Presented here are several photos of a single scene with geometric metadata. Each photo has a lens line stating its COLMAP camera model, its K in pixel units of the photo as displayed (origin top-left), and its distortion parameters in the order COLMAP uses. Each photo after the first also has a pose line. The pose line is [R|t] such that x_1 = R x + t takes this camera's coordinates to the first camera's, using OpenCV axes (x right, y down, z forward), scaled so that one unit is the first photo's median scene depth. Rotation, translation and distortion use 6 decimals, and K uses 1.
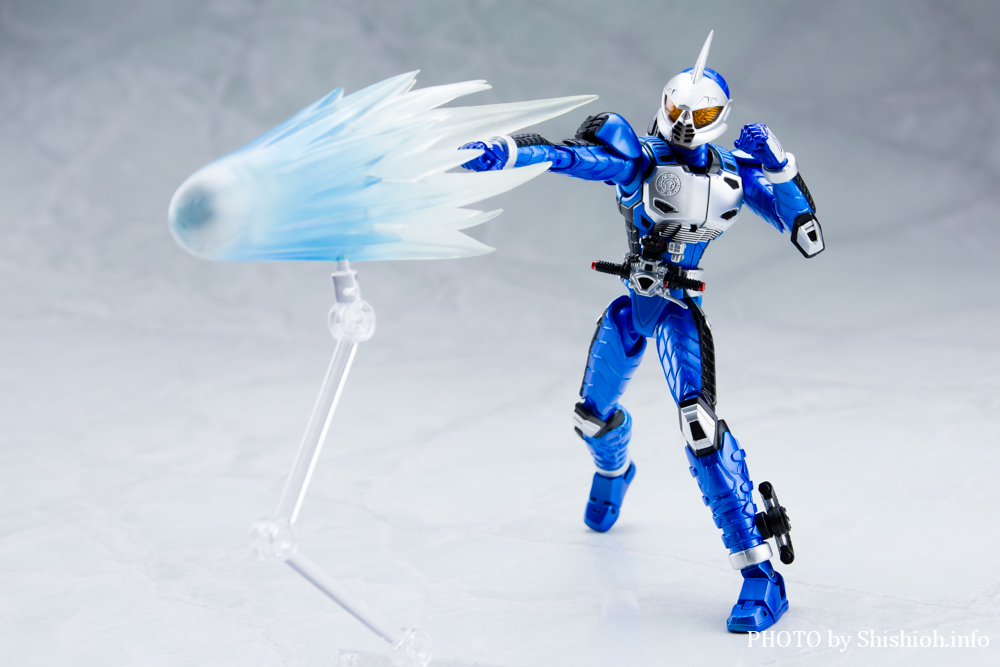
lens RADIAL K [[1815.4, 0, 588.8], [0, 1815.4, 333.5], [0, 0, 1]] dist [0.017532, 0.036782]
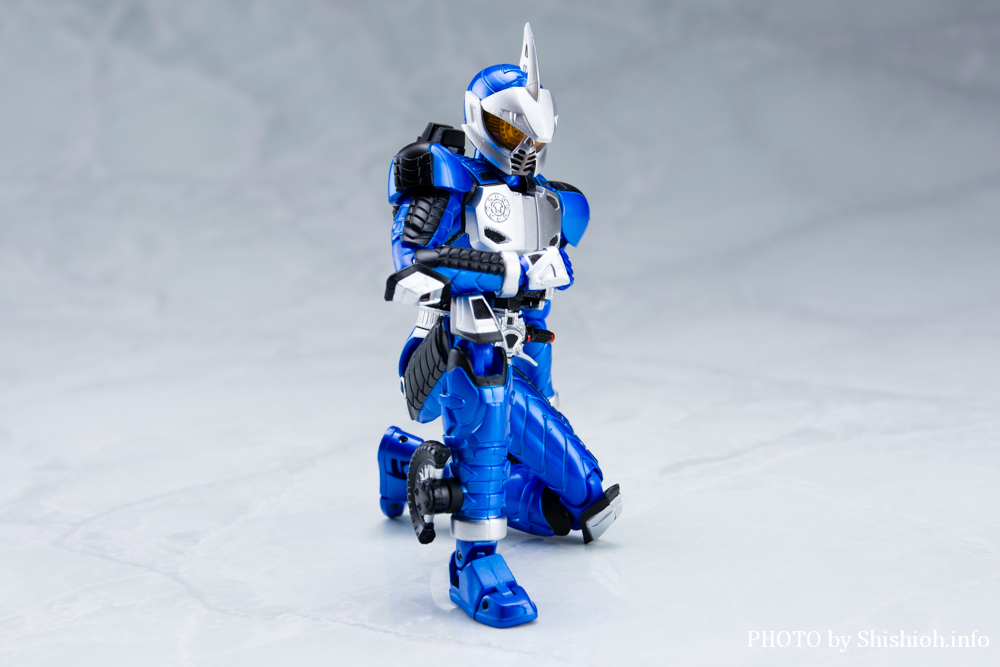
lens RADIAL K [[2038.6, 0, 493.7], [0, 2038.6, 362.9], [0, 0, 1]] dist [-0.014756, 0.316884]
pose [[0.998881, 0.009104, -0.046419, 0.012532], [-0.008432, 0.999857, 0.014650, 0.003087], [0.046546, -0.014242, 0.998815, 0.126612]]
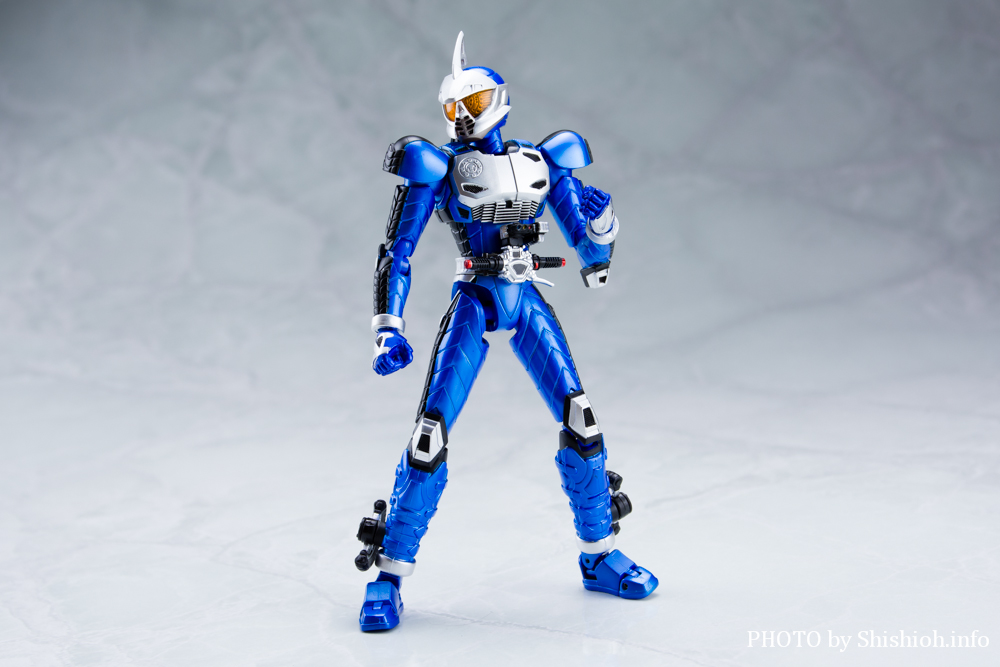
lens RADIAL K [[1650.0, 0, 506.9], [0, 1650.0, 318.4], [0, 0, 1]] dist [0.008100, 0.039699]
pose [[0.999589, 0.005157, -0.028210, 0.001173], [-0.006483, 0.998869, -0.047109, 0.000157], [0.027935, 0.047273, 0.998491, 0.072948]]
